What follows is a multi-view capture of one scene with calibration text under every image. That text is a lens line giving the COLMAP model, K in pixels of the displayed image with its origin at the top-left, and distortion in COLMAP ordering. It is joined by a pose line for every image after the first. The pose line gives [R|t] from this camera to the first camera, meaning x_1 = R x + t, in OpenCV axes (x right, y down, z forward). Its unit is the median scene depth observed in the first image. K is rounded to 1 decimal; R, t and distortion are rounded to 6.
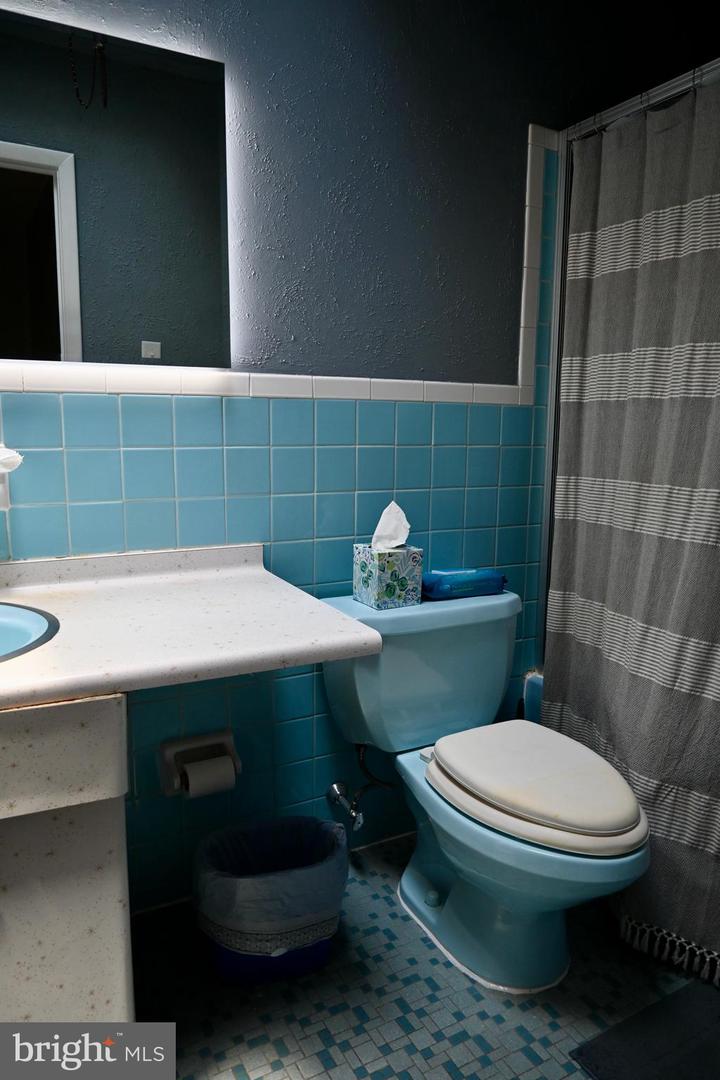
lens RADIAL K [[732.0, 0, 360.0], [0, 732.0, 540.0], [0, 0, 1]] dist [-0.005553, 0.000022]
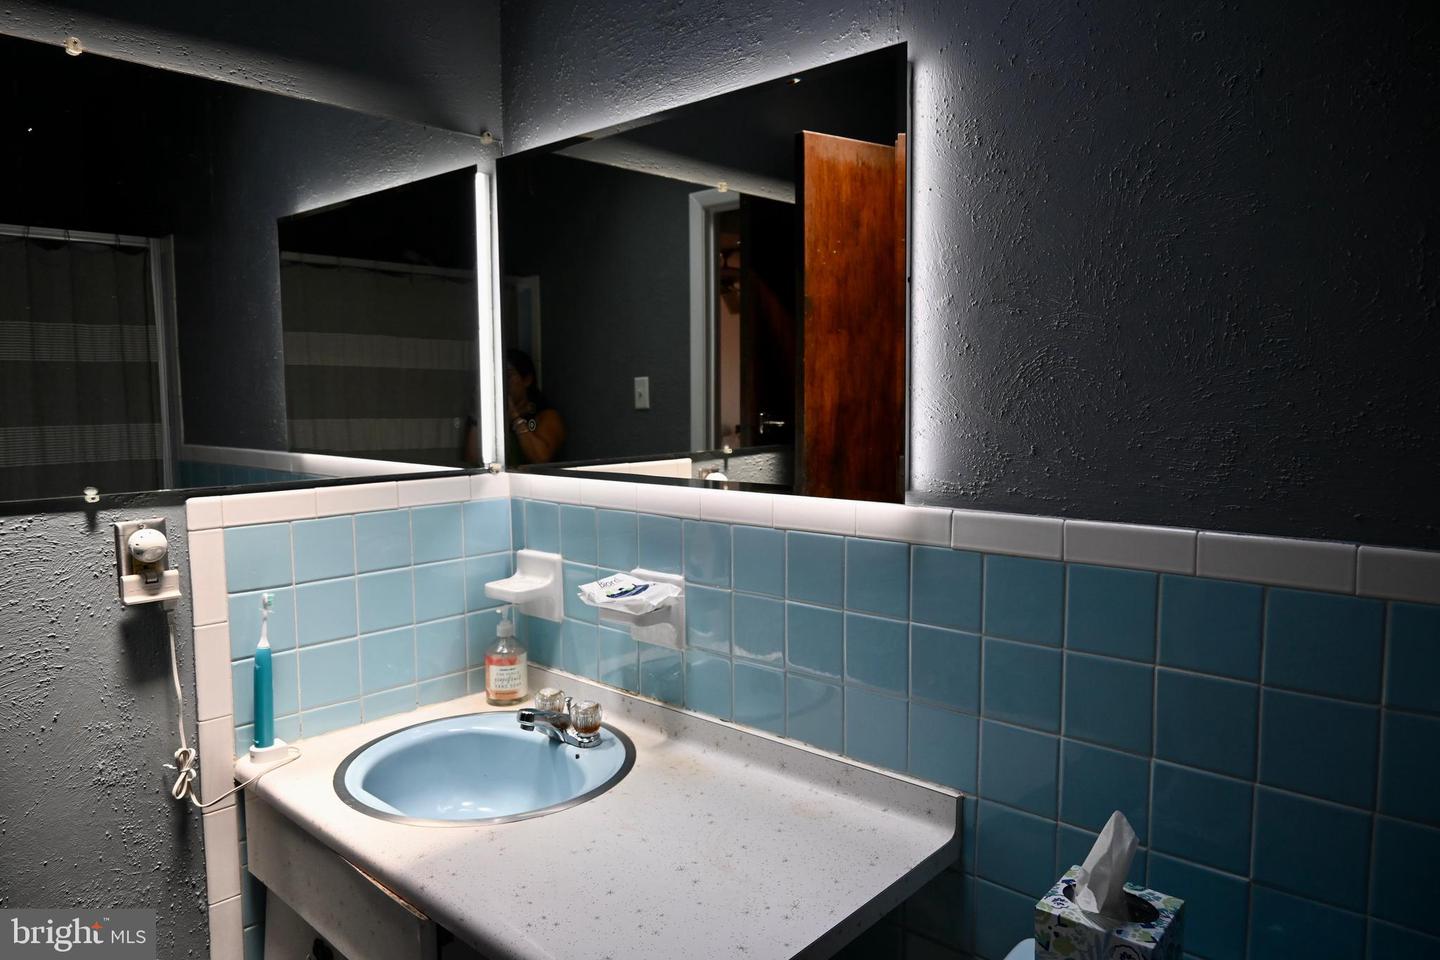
lens RADIAL K [[976.1, 0, 720.0], [0, 976.1, 480.0], [0, 0, 1]] dist [-0.005553, 0.000022]
pose [[0.314319, 0.070778, -0.946675, 0.545188], [-0.144258, 0.989197, 0.026060, -0.245052], [0.938293, 0.128374, 0.321134, 0.560784]]
